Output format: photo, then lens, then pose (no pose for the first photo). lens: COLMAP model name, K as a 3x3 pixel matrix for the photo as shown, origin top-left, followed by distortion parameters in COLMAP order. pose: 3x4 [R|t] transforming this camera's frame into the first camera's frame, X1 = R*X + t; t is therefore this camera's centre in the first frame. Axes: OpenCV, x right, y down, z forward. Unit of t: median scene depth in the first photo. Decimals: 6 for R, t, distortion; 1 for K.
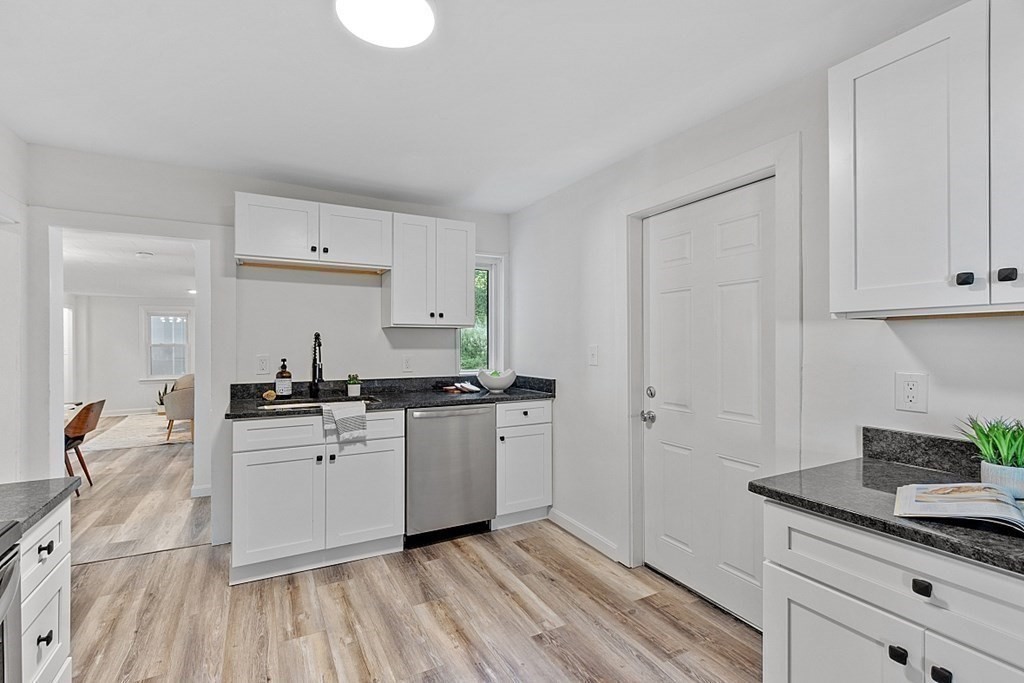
lens RADIAL K [[454.9, 0, 483.6], [0, 454.9, 336.6], [0, 0, 1]] dist [0.004266, 0.000103]
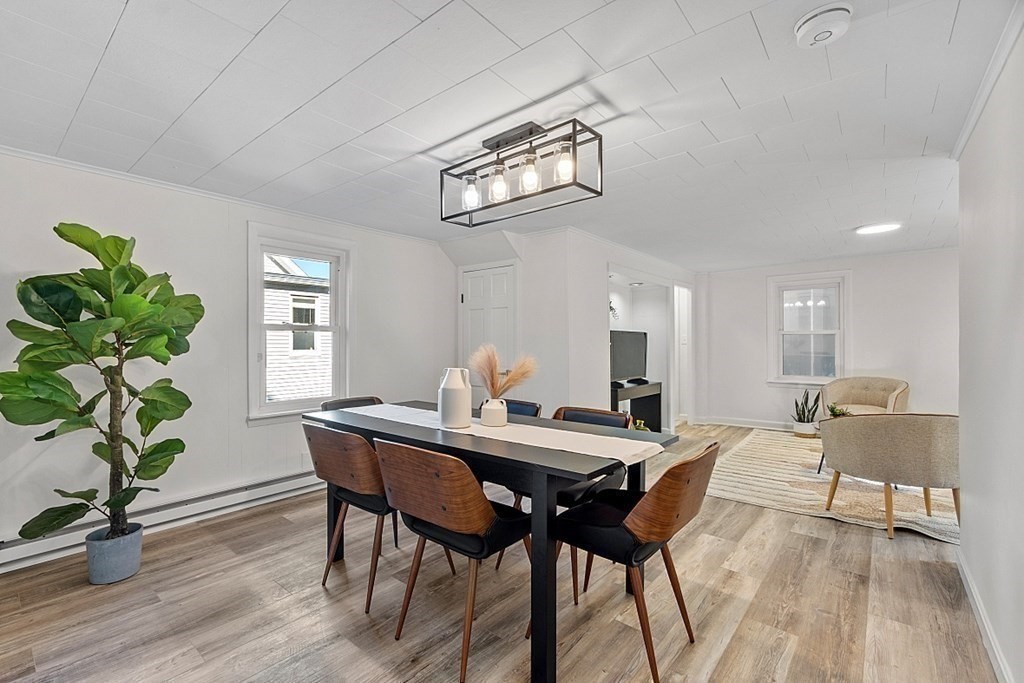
lens RADIAL K [[454.9, 0, 483.6], [0, 454.9, 336.6], [0, 0, 1]] dist [0.004266, 0.000103]
pose [[0.374393, 0.002578, -0.927267, -0.280498], [0.008903, 0.999940, 0.006375, 0.017577], [0.927228, -0.010642, 0.374347, 0.346274]]
